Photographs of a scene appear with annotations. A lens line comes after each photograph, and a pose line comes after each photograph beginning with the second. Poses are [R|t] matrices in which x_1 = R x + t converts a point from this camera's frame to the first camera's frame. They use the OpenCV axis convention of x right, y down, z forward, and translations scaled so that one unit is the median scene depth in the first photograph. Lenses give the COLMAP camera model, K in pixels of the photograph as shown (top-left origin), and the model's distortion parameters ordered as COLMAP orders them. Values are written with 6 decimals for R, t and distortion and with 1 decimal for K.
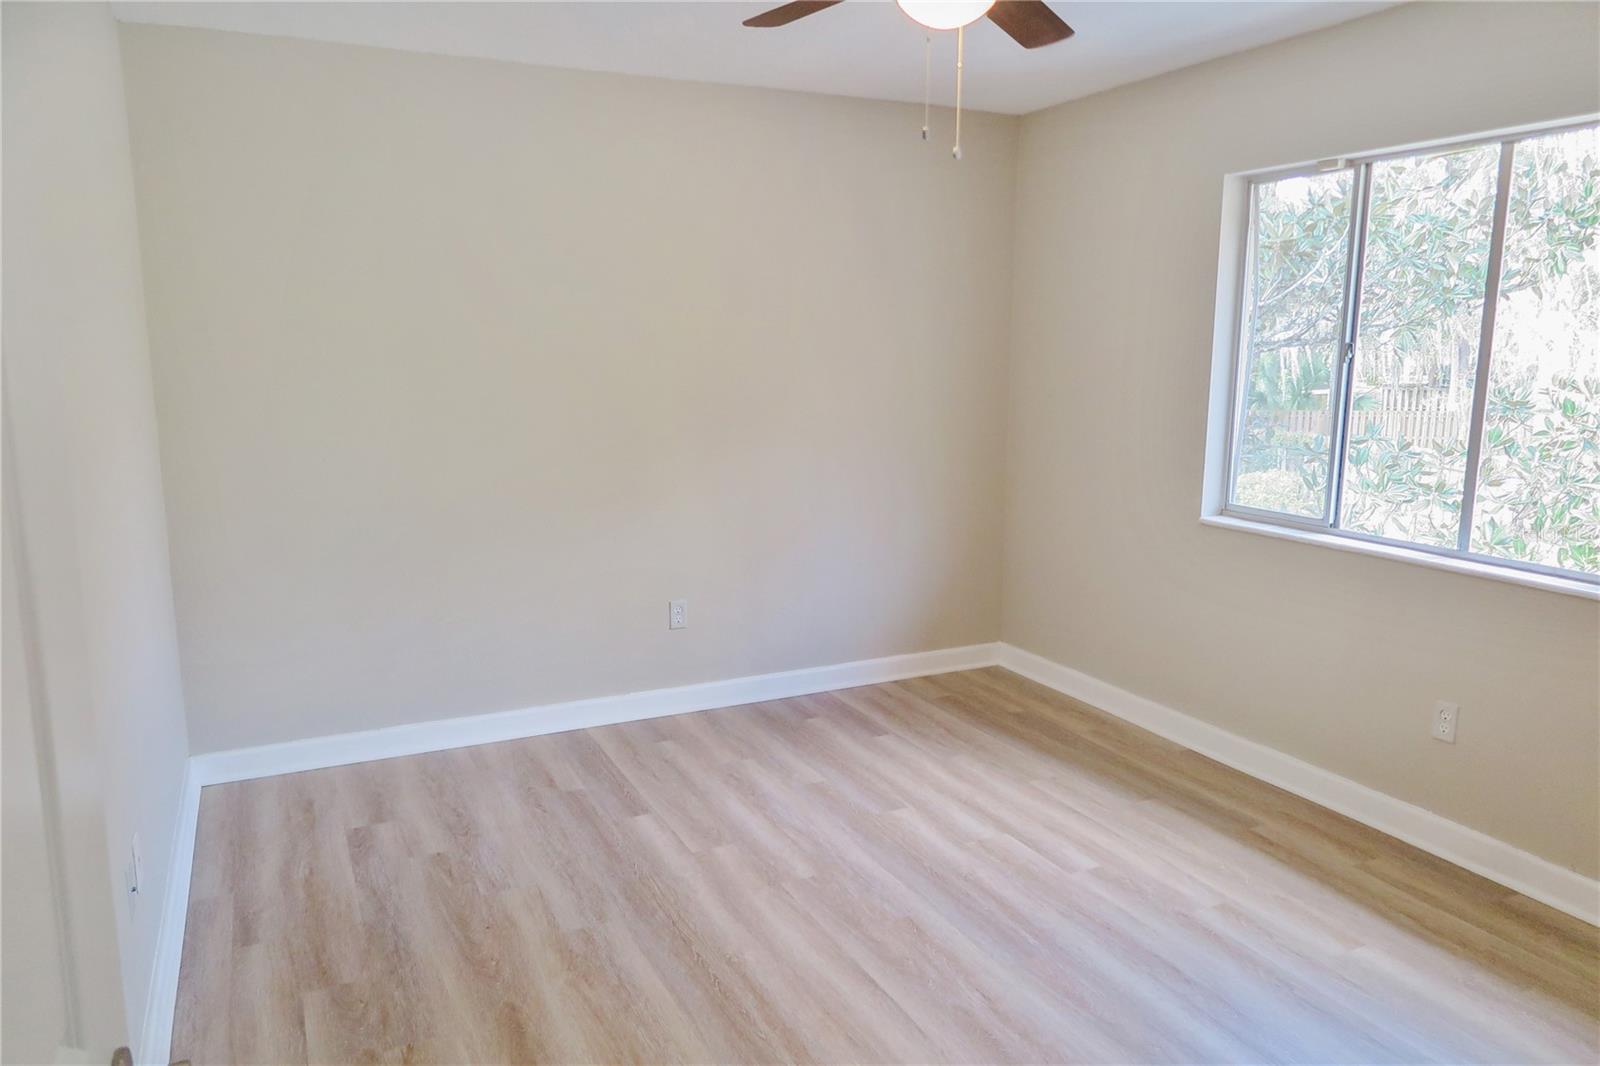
lens RADIAL K [[1099.6, 0, 800.0], [0, 1099.6, 533.0], [0, 0, 1]] dist [-0.001187, -0.001474]
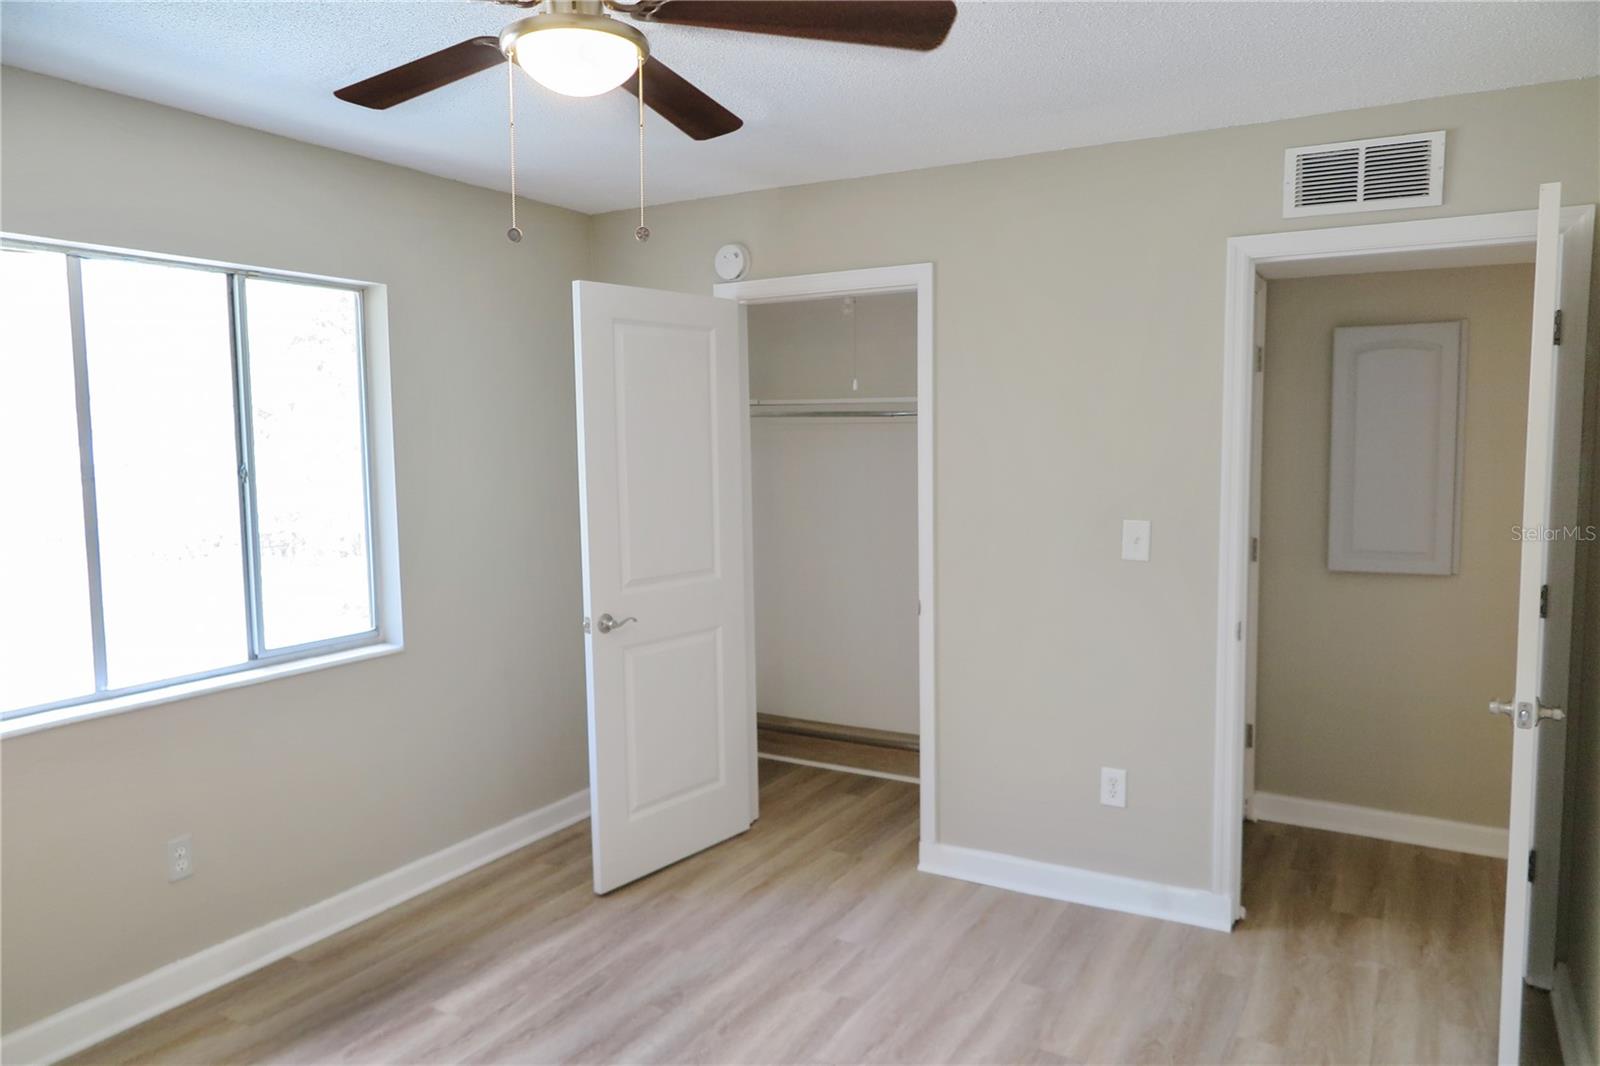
lens RADIAL K [[1099.6, 0, 800.0], [0, 1099.6, 533.0], [0, 0, 1]] dist [-0.001187, -0.001474]
pose [[-0.564746, -0.073289, 0.822004, -0.489359], [0.148462, 0.970777, 0.188552, -0.206817], [-0.811801, 0.228520, -0.537361, 1.034764]]
